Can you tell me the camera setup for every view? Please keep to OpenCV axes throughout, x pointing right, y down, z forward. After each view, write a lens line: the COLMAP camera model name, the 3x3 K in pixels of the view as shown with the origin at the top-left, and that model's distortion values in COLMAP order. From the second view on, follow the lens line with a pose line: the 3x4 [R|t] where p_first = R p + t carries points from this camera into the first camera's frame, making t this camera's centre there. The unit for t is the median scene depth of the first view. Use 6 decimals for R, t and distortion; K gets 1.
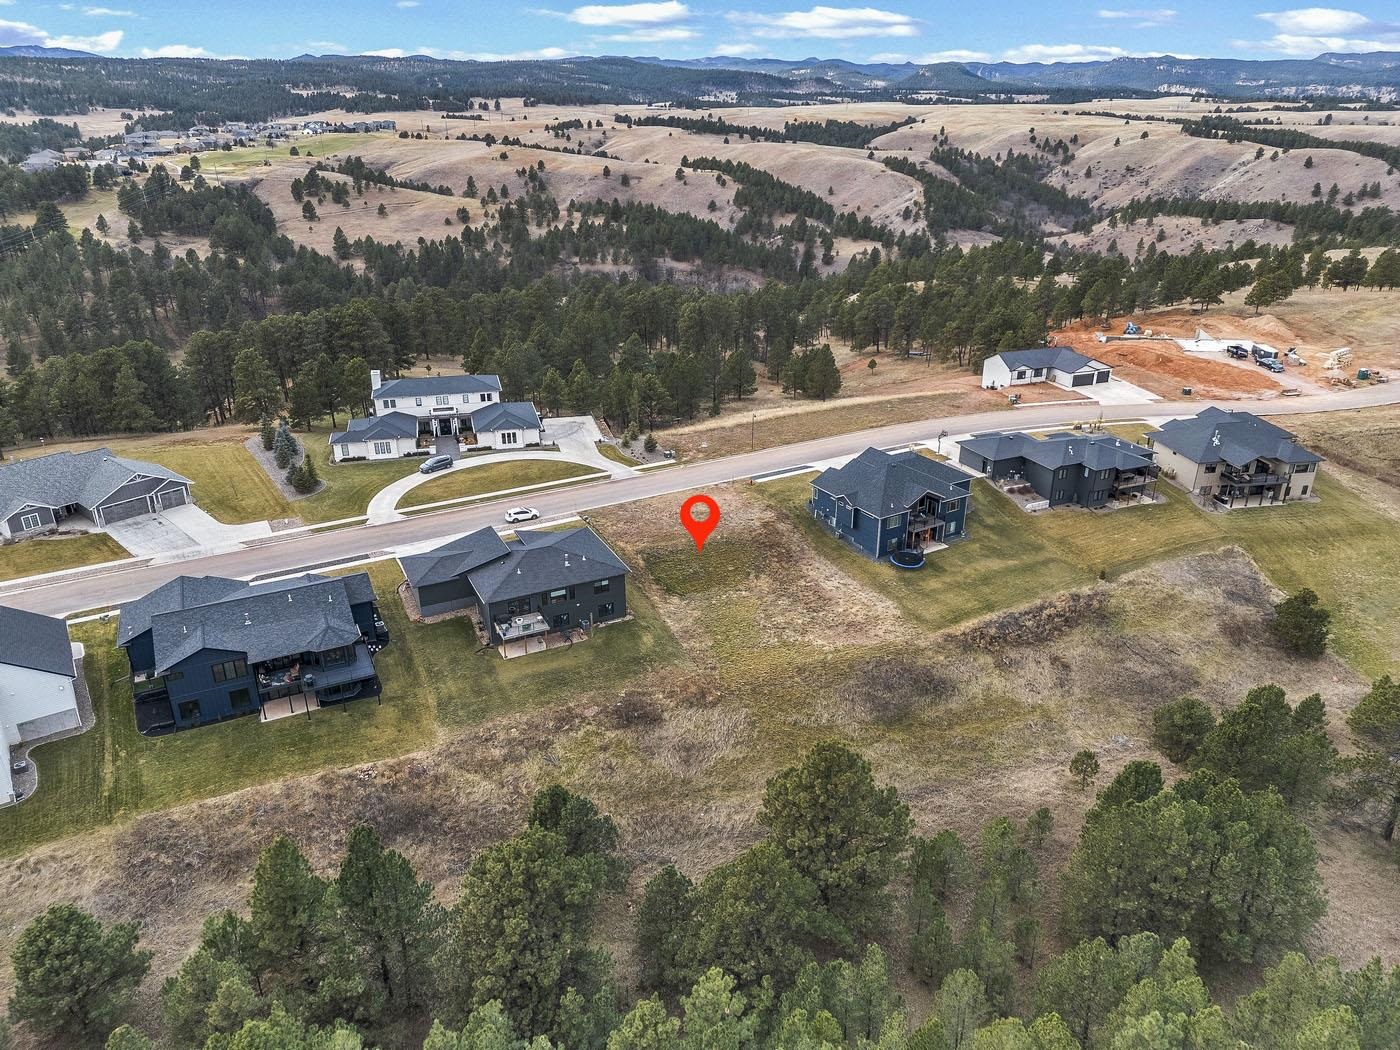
lens RADIAL K [[969.0, 0, 687.5], [0, 969.0, 519.6], [0, 0, 1]] dist [0.059280, -0.050888]
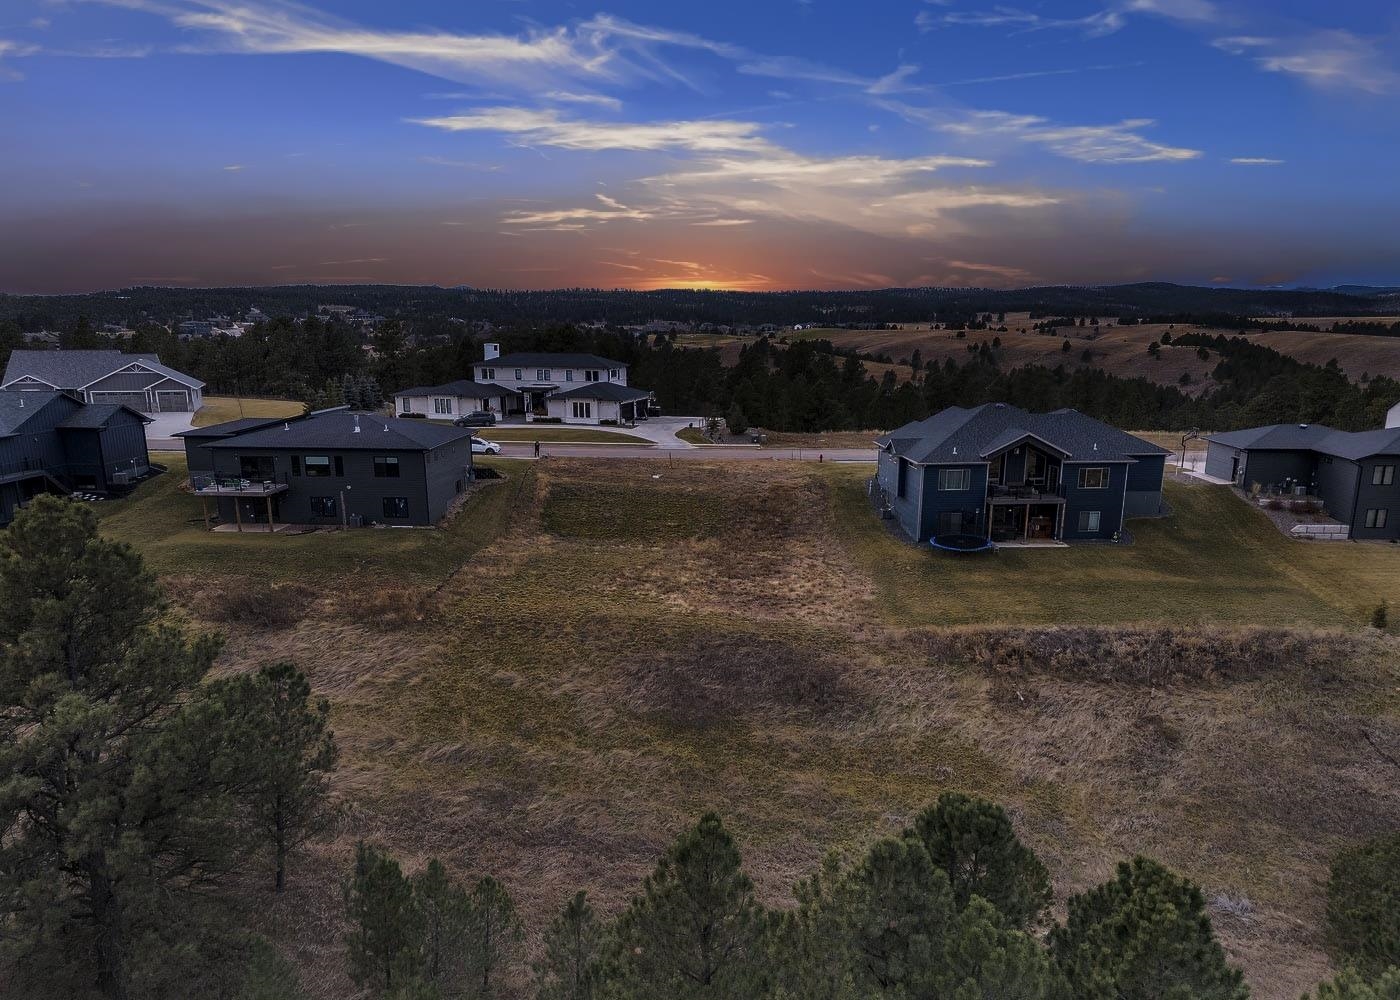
lens RADIAL K [[969.5, 0, 698.6], [0, 969.5, 601.1], [0, 0, 1]] dist [0.039975, -0.018162]
pose [[0.882266, 0.129713, -0.452527, 0.088105], [-0.189631, 0.977773, -0.089442, 0.038289], [0.430867, 0.164724, 0.887254, 0.112198]]
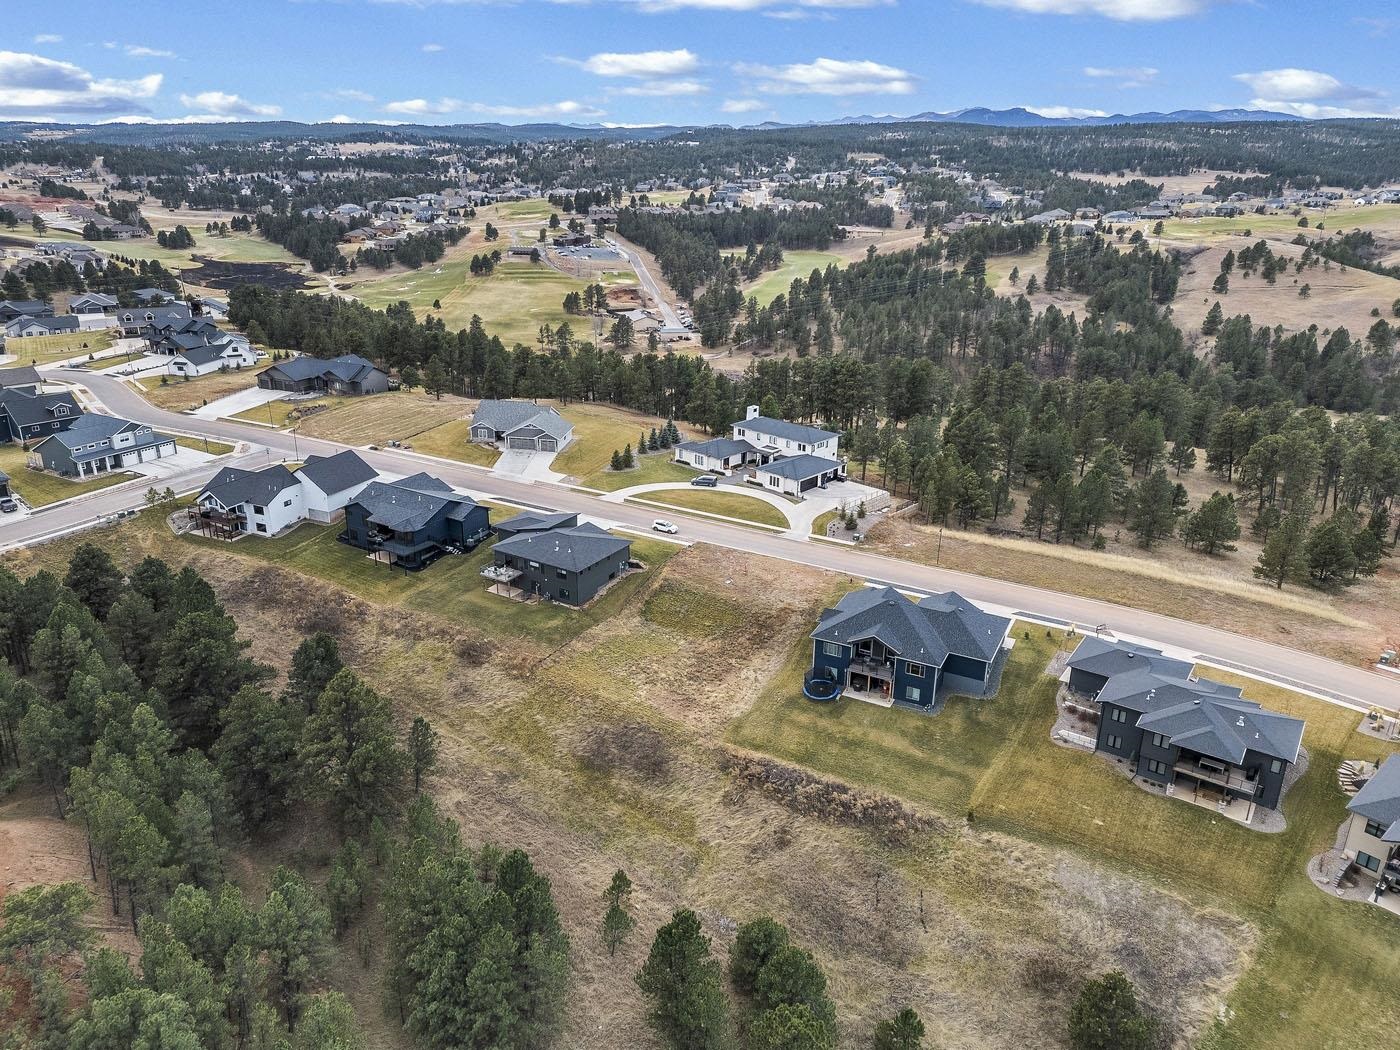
lens RADIAL K [[969.0, 0, 693.6], [0, 969.0, 525.5], [0, 0, 1]] dist [0.059280, -0.050888]
pose [[0.530081, 0.310578, -0.789022, 0.217899], [-0.346709, 0.928556, 0.132576, -0.048549], [0.773826, 0.203285, 0.599890, 0.074279]]
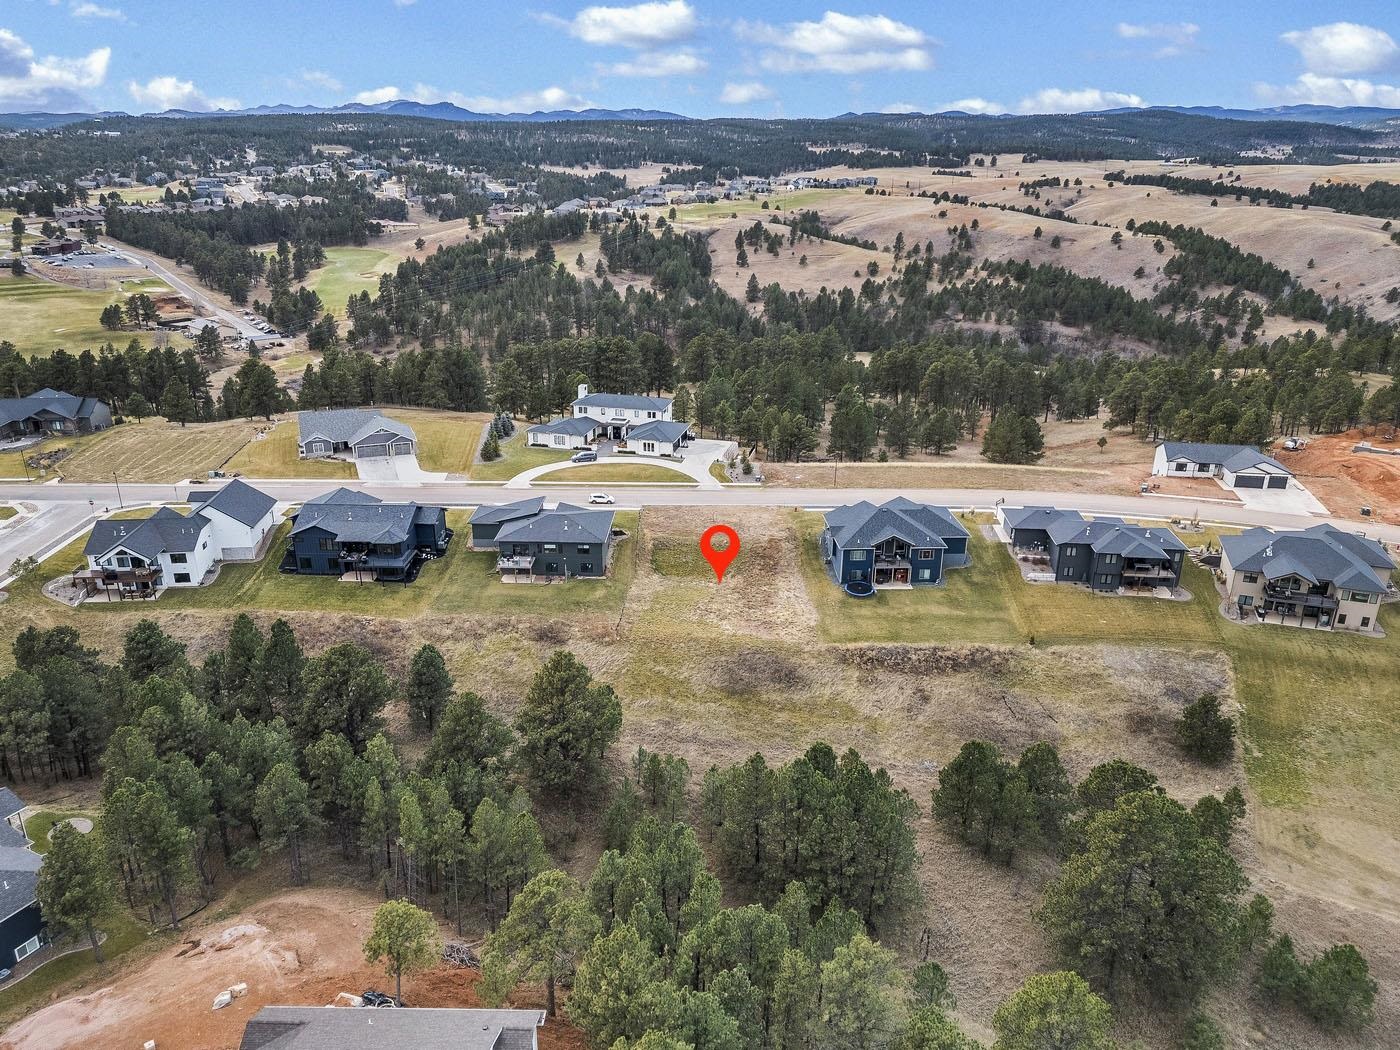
lens RADIAL K [[969.0, 0, 685.9], [0, 969.0, 520.8], [0, 0, 1]] dist [0.059280, -0.050888]
pose [[0.881090, 0.175109, -0.439337, 0.135723], [-0.194733, 0.980856, 0.000409, 0.000296], [0.430999, 0.085193, 0.898322, -0.035464]]
